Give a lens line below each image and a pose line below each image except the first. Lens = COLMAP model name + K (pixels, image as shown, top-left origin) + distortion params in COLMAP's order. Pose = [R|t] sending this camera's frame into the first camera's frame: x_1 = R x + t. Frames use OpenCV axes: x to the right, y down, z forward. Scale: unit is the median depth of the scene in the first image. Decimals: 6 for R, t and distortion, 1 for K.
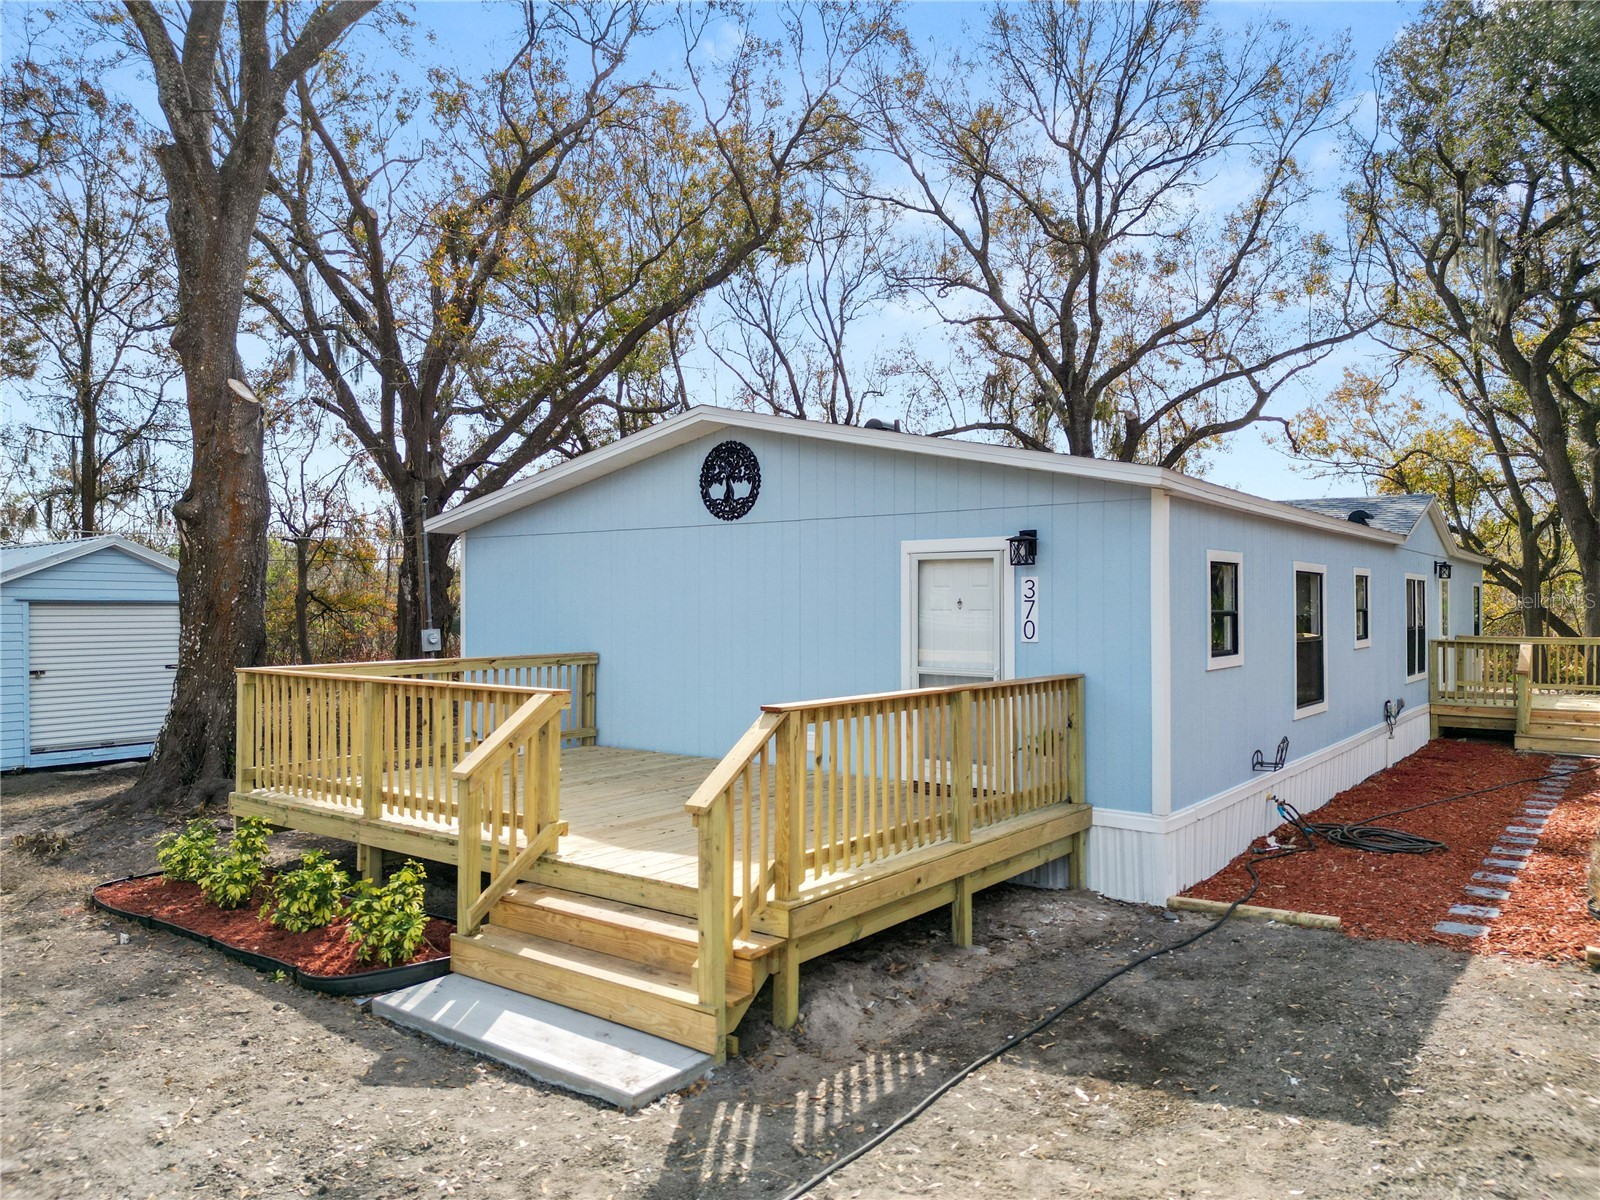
lens RADIAL K [[1123.1, 0, 801.3], [0, 1123.1, 602.4], [0, 0, 1]] dist [0.066104, -0.053460]
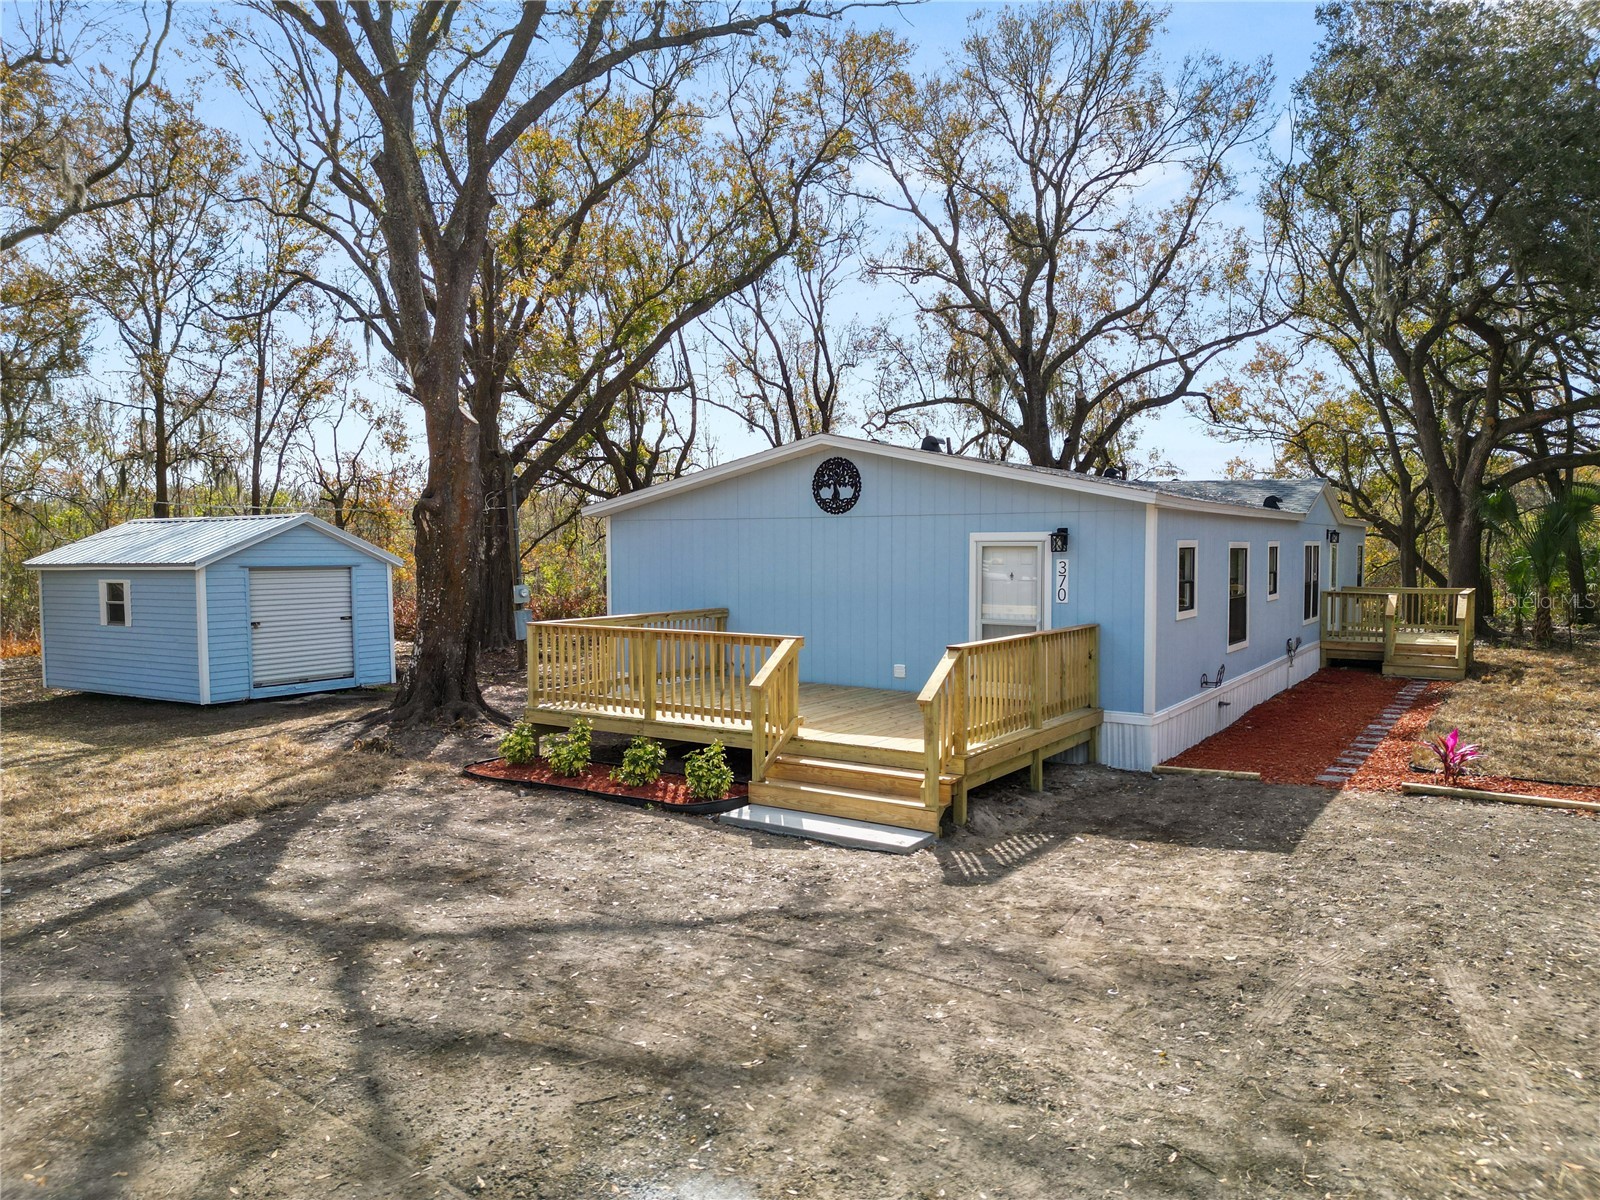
lens RADIAL K [[1123.1, 0, 799.0], [0, 1123.1, 605.9], [0, 0, 1]] dist [0.066104, -0.053460]
pose [[0.997610, -0.004642, 0.068941, -0.134171], [0.000848, 0.998488, 0.054957, -0.023282], [-0.069092, -0.054767, 0.996106, -0.252573]]
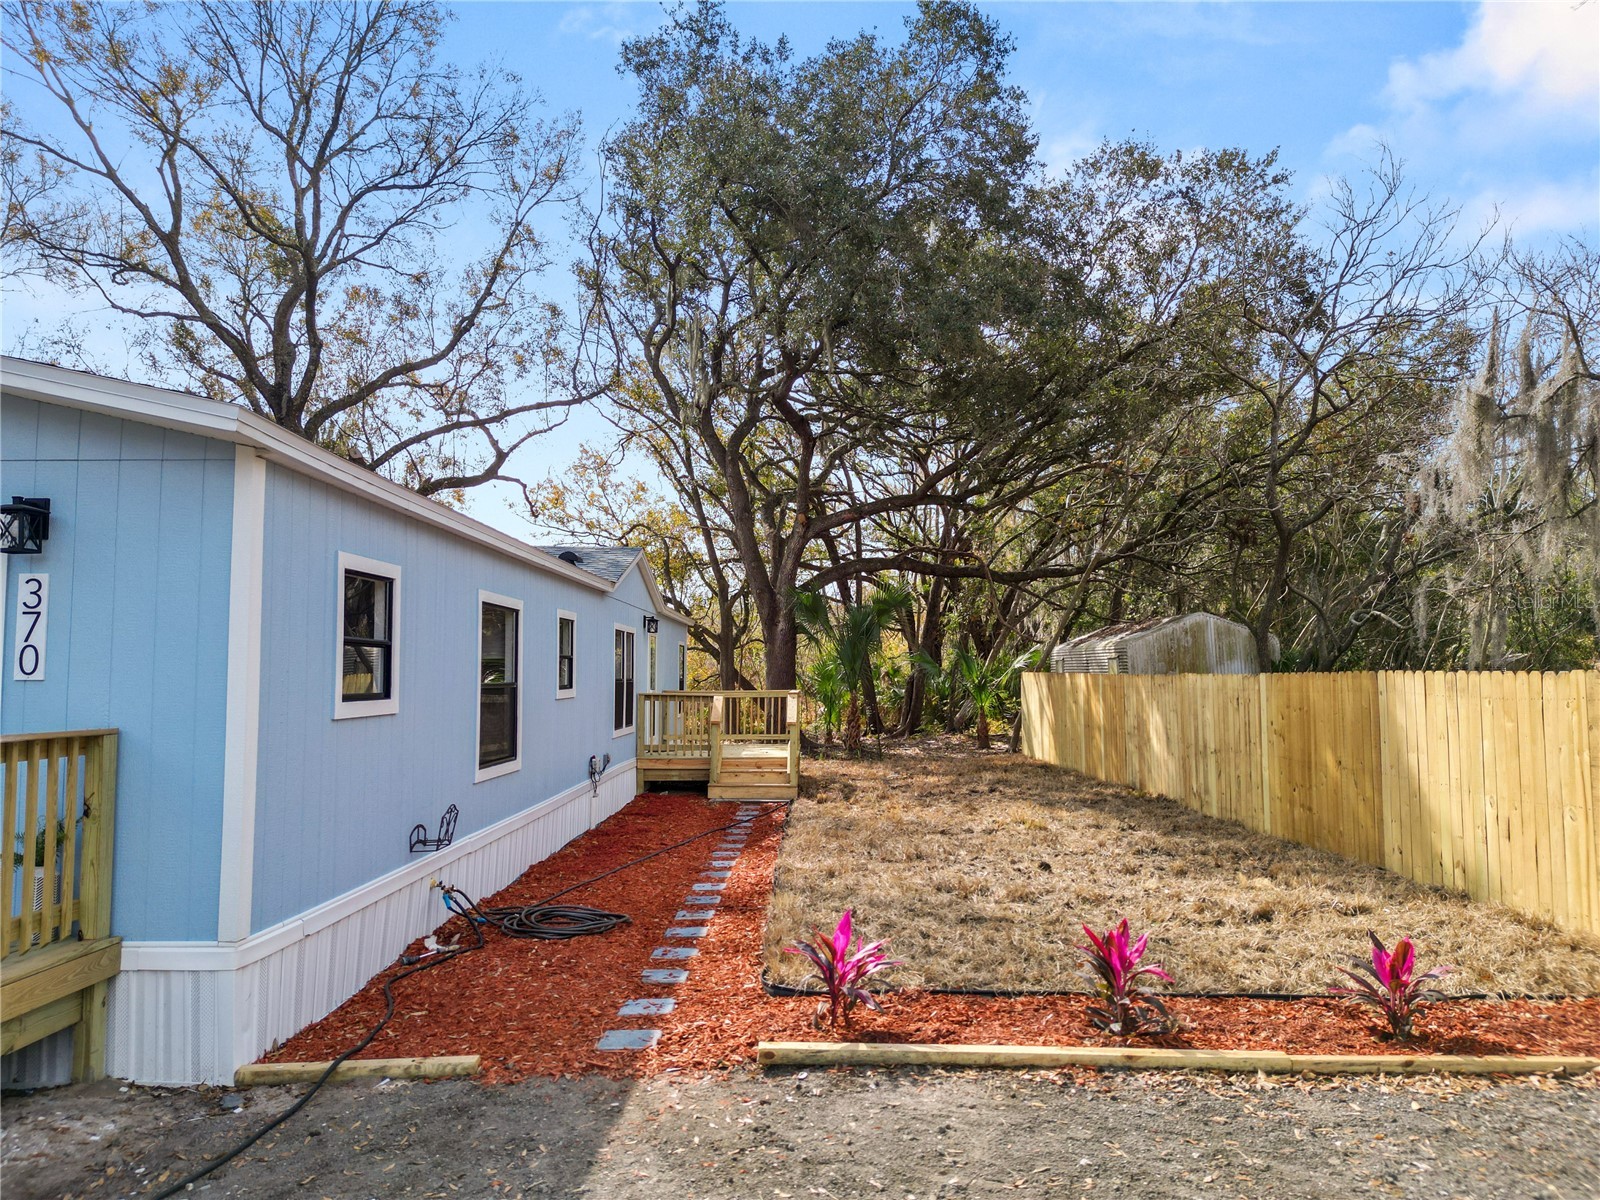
lens RADIAL K [[1123.1, 0, 794.1], [0, 1123.1, 604.0], [0, 0, 1]] dist [0.066104, -0.053460]
pose [[0.811318, 0.037528, 0.583399, 0.094295], [-0.000889, 0.998016, -0.062961, 0.017590], [-0.584604, 0.050563, 0.809742, 0.133962]]
